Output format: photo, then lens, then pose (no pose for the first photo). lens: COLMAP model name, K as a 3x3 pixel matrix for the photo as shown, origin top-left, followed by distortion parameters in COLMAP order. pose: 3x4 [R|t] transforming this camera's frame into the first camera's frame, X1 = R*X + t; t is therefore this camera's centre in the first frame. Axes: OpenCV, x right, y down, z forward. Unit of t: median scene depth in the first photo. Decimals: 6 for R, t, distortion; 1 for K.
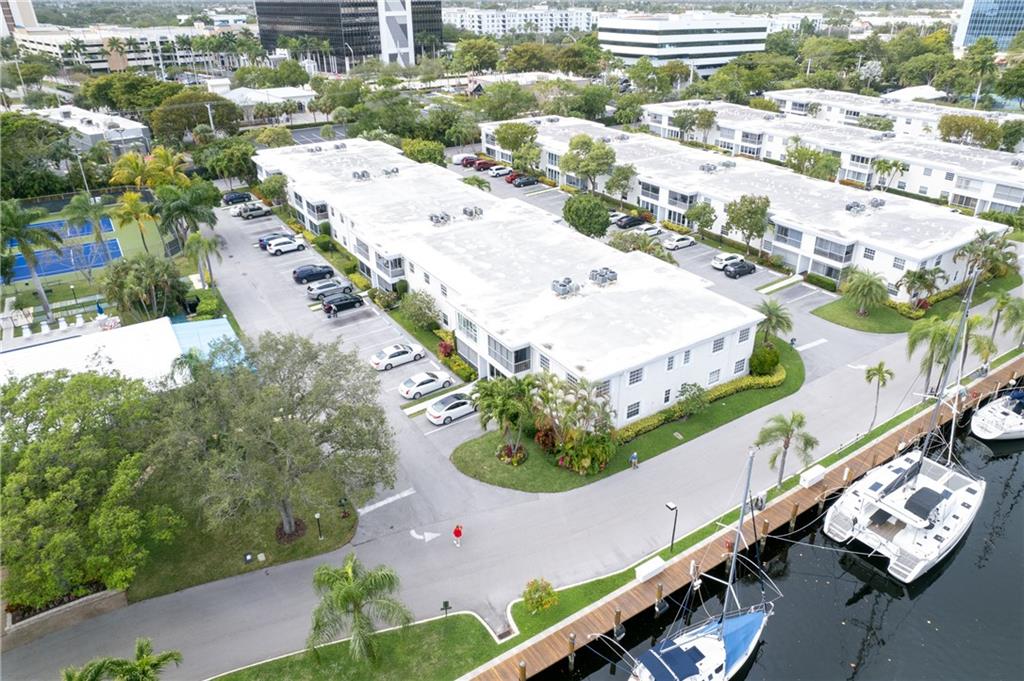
lens RADIAL K [[682.8, 0, 512.0], [0, 682.8, 340.5], [0, 0, 1]] dist [-0.077930, 0.069590]
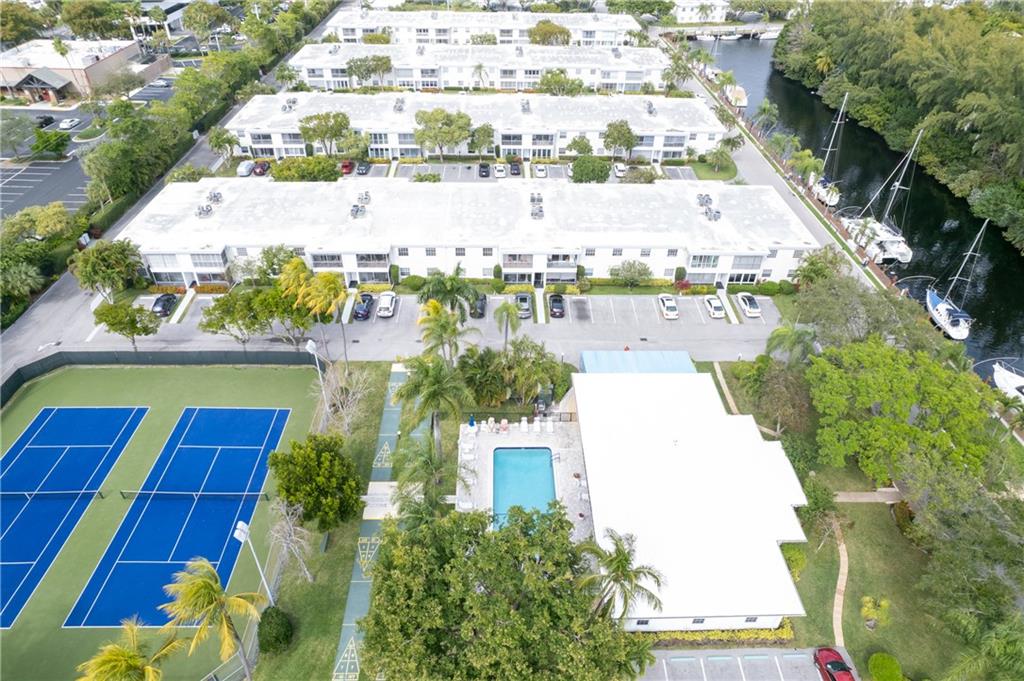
lens RADIAL K [[682.8, 0, 512.0], [0, 682.8, 340.5], [0, 0, 1]] dist [-0.077930, 0.069590]
pose [[0.536424, -0.490471, 0.686795, -0.822191], [0.378075, 0.867219, 0.324022, -0.301307], [-0.754525, 0.085847, 0.650632, 0.221146]]
